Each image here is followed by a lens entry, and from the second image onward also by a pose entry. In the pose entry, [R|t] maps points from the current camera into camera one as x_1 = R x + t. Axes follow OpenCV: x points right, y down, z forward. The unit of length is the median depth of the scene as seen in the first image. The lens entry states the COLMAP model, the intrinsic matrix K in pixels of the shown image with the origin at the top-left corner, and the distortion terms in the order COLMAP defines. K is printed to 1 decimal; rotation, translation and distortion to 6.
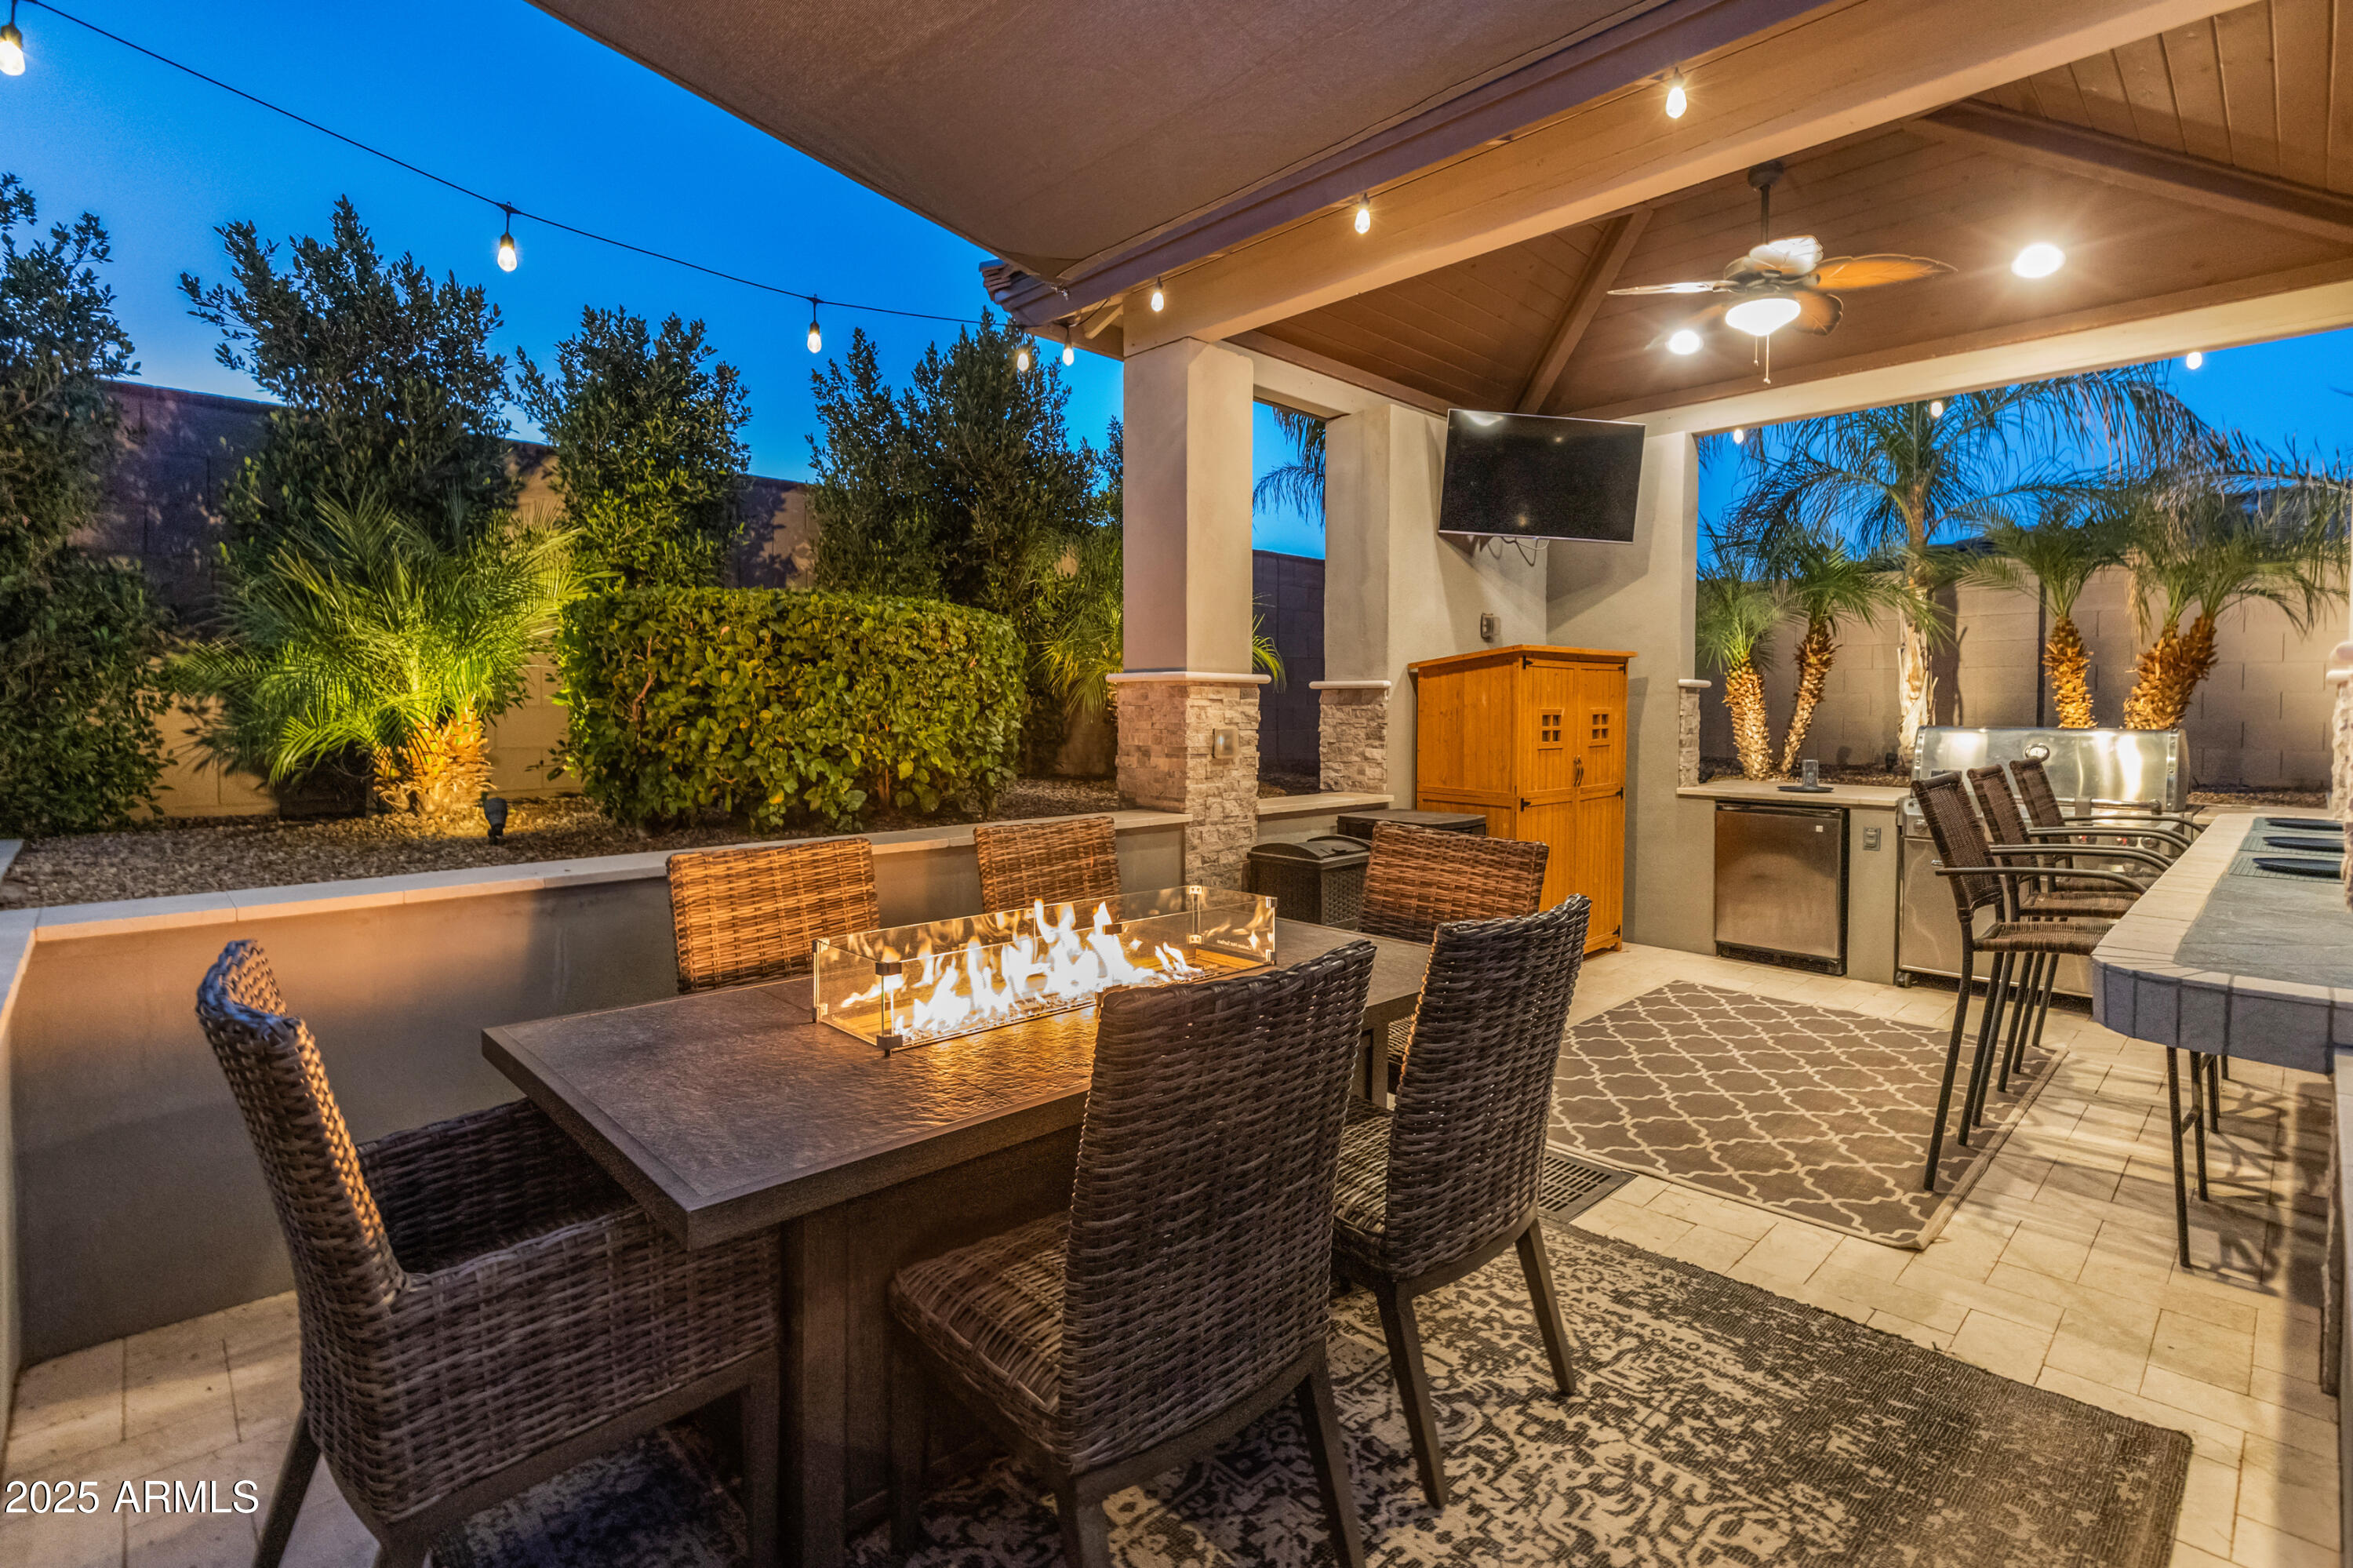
lens RADIAL K [[1100.6, 0, 1194.2], [0, 1100.6, 722.8], [0, 0, 1]] dist [0.011401, -0.002912]
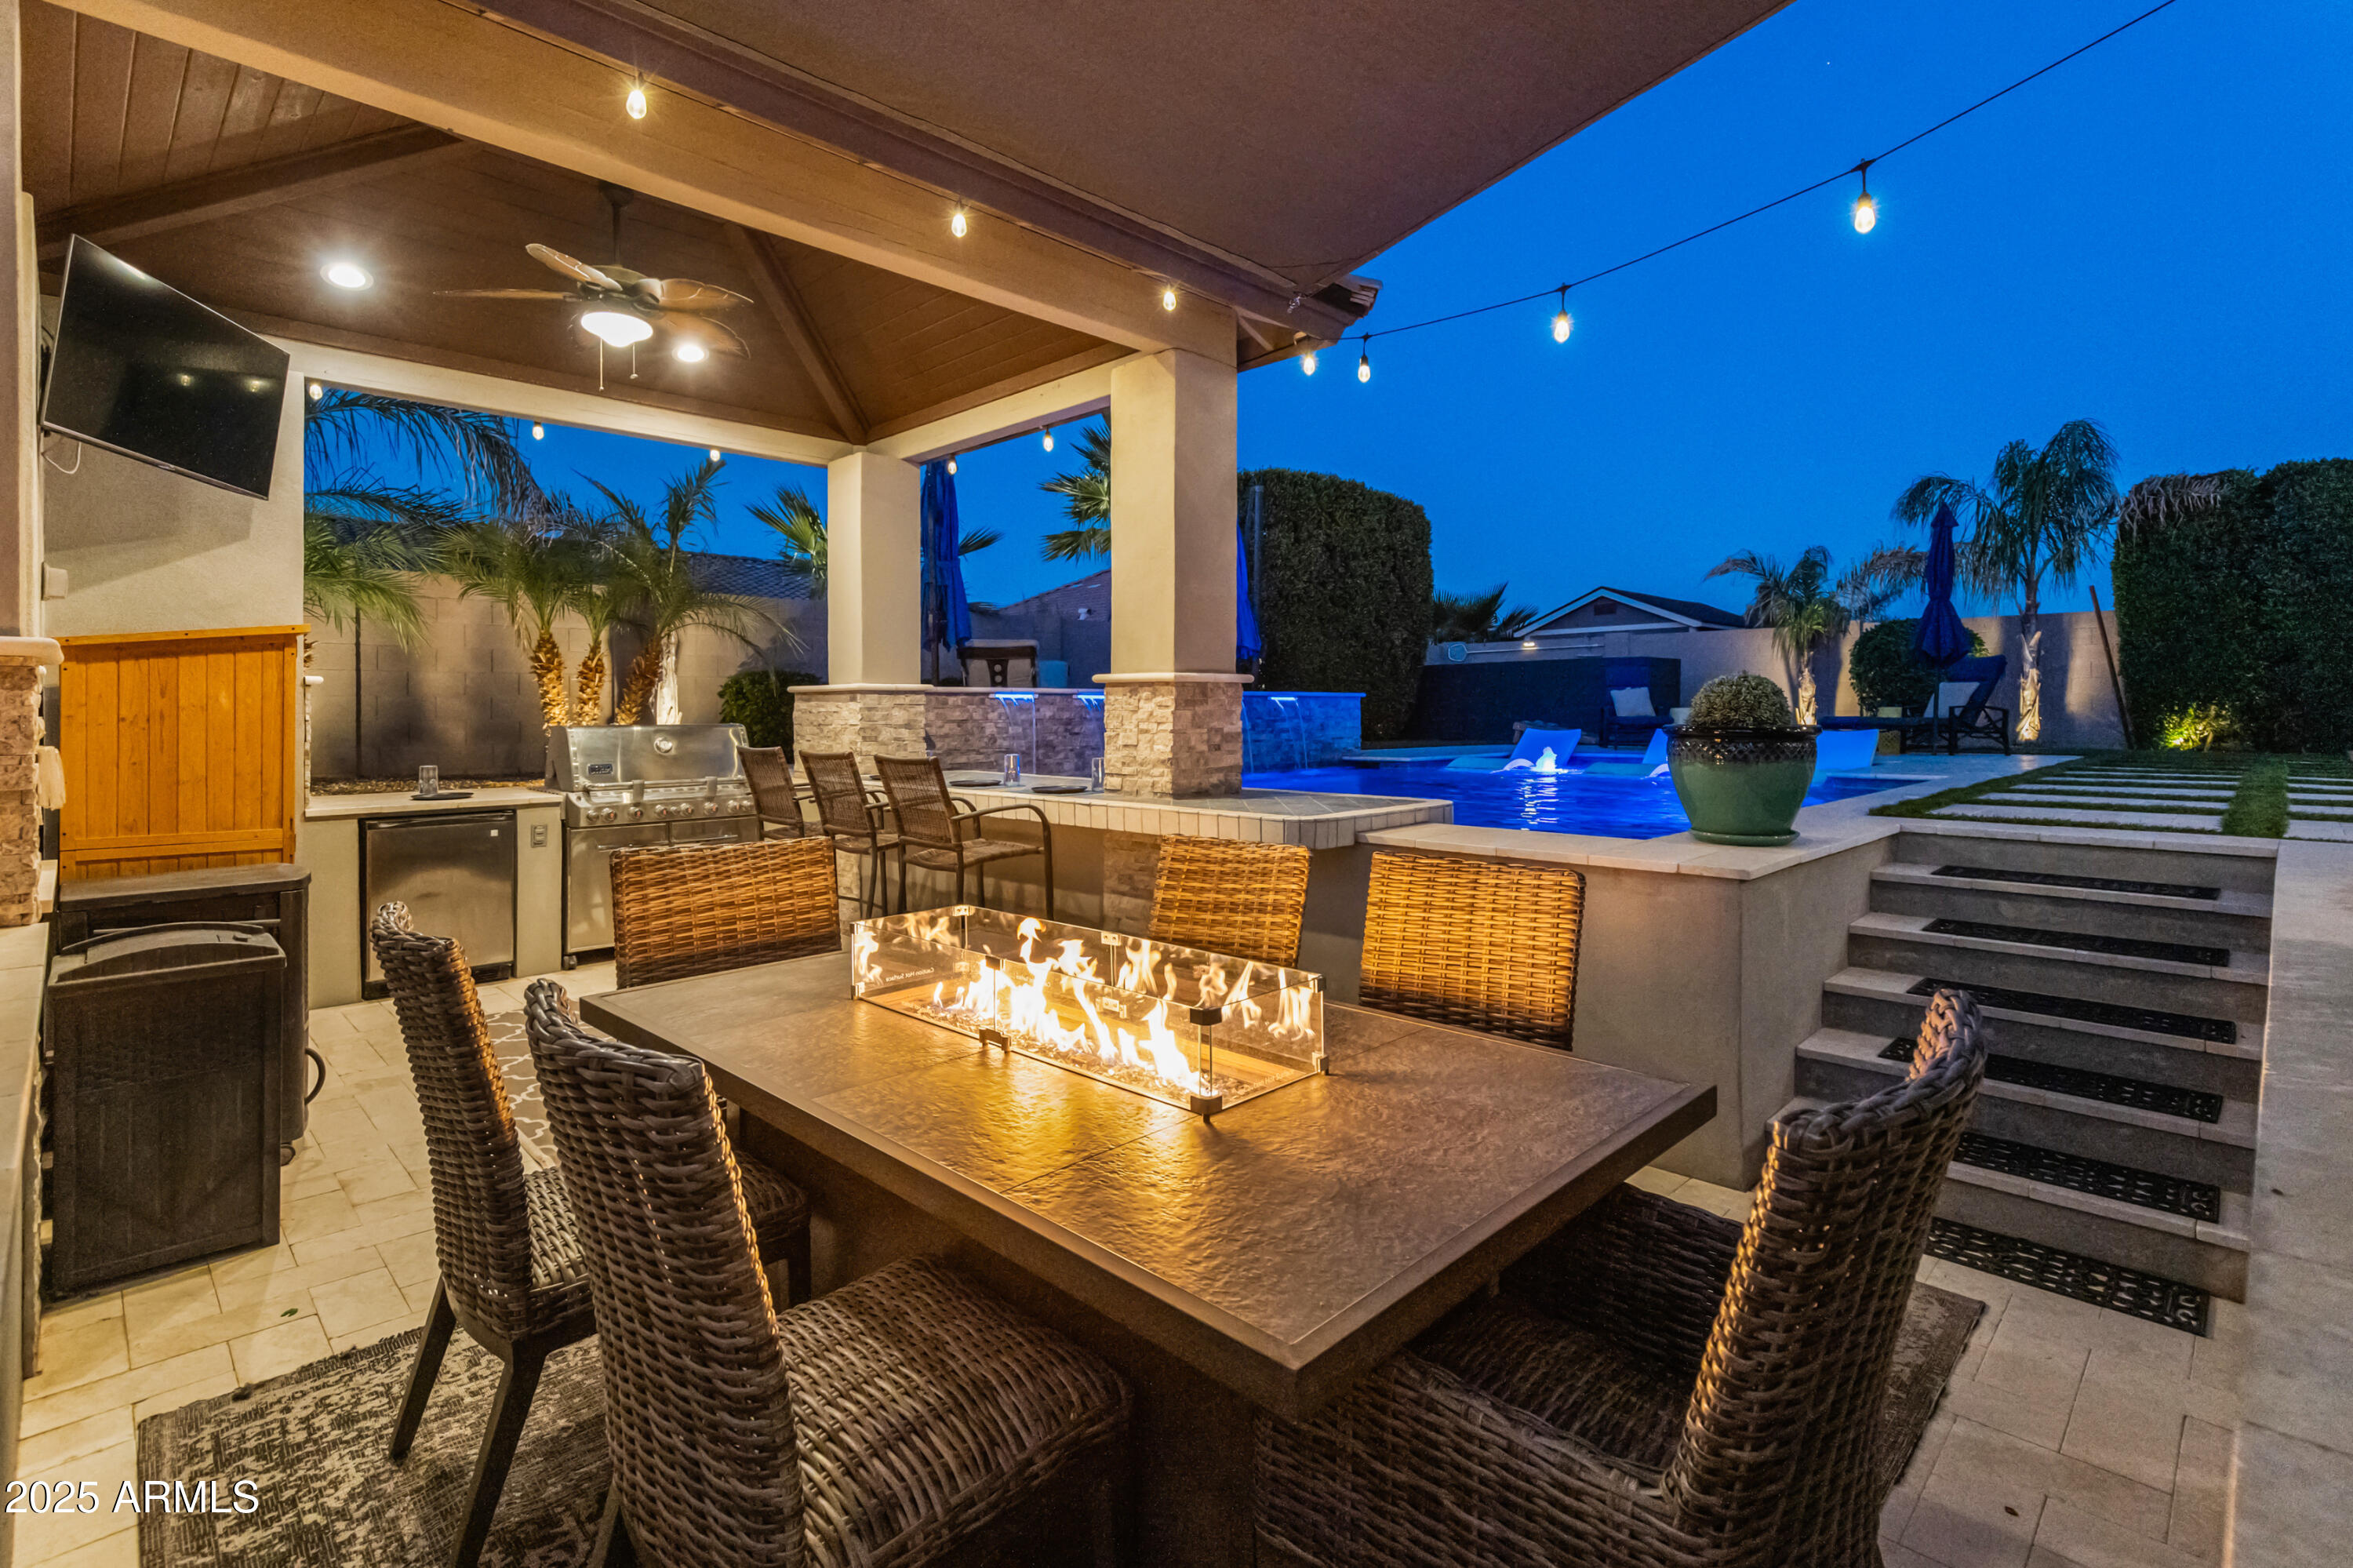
lens RADIAL K [[1100.6, 0, 1192.3], [0, 1100.6, 699.5], [0, 0, 1]] dist [0.011401, -0.002912]
pose [[-0.011721, 0.003594, 0.999925, -0.502824], [0.022908, 0.999732, -0.003324, -0.007343], [-0.999669, 0.022867, -0.011800, 0.462997]]
